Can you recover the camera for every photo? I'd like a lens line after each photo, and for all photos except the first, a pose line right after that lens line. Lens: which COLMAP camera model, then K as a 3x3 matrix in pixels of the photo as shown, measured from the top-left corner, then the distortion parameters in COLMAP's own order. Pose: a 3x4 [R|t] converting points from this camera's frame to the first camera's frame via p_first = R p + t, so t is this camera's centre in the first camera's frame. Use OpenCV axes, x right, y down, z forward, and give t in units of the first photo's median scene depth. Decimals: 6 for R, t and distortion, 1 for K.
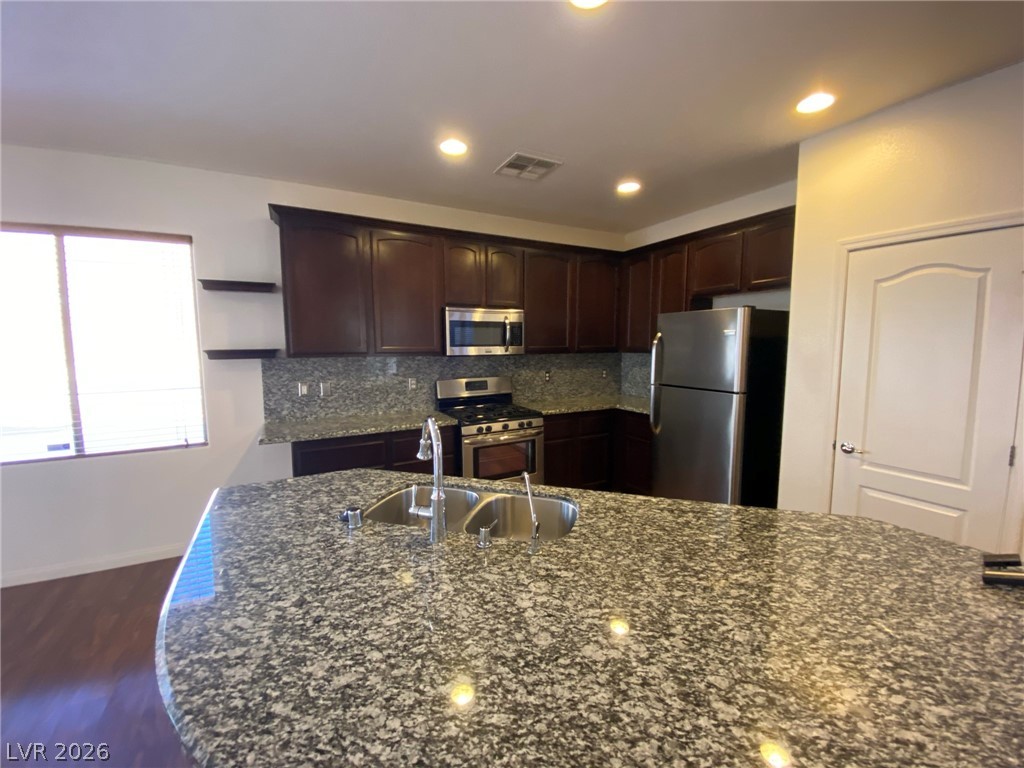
lens RADIAL K [[417.0, 0, 510.7], [0, 417.0, 387.8], [0, 0, 1]] dist [-0.018590, -0.001250]
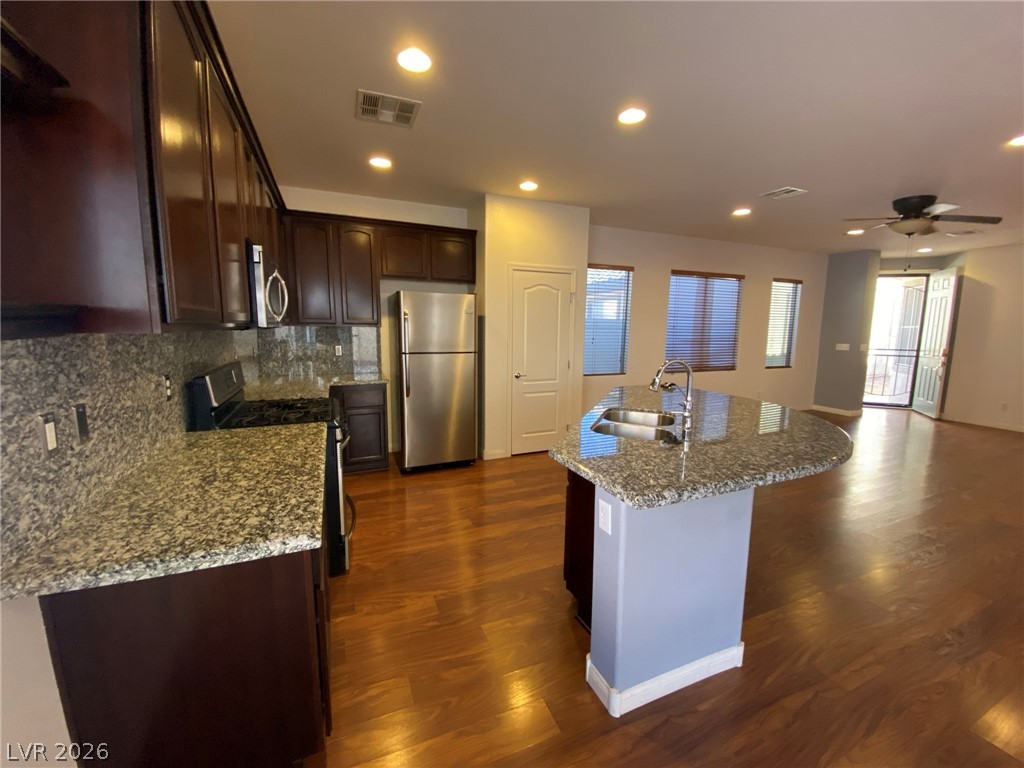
lens RADIAL K [[417.0, 0, 507.2], [0, 417.0, 380.5], [0, 0, 1]] dist [-0.018590, -0.001250]
pose [[0.102335, -0.121919, 0.987250, -1.515544], [0.086525, 0.989790, 0.113264, -0.073516], [-0.990980, 0.073831, 0.111839, 1.187142]]
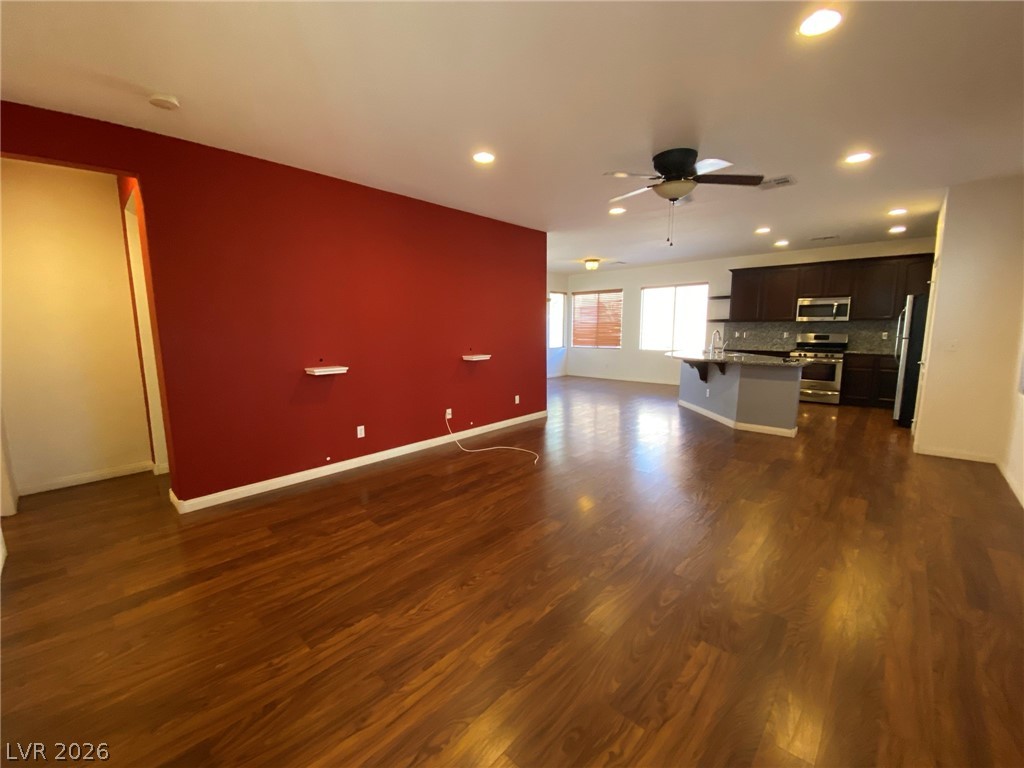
lens RADIAL K [[417.0, 0, 513.7], [0, 417.0, 387.0], [0, 0, 1]] dist [-0.018590, -0.001250]
pose [[0.295621, 0.137792, -0.945315, 1.538432], [-0.094002, 0.988936, 0.114754, 0.157550], [0.950669, 0.054937, 0.305303, -1.073671]]
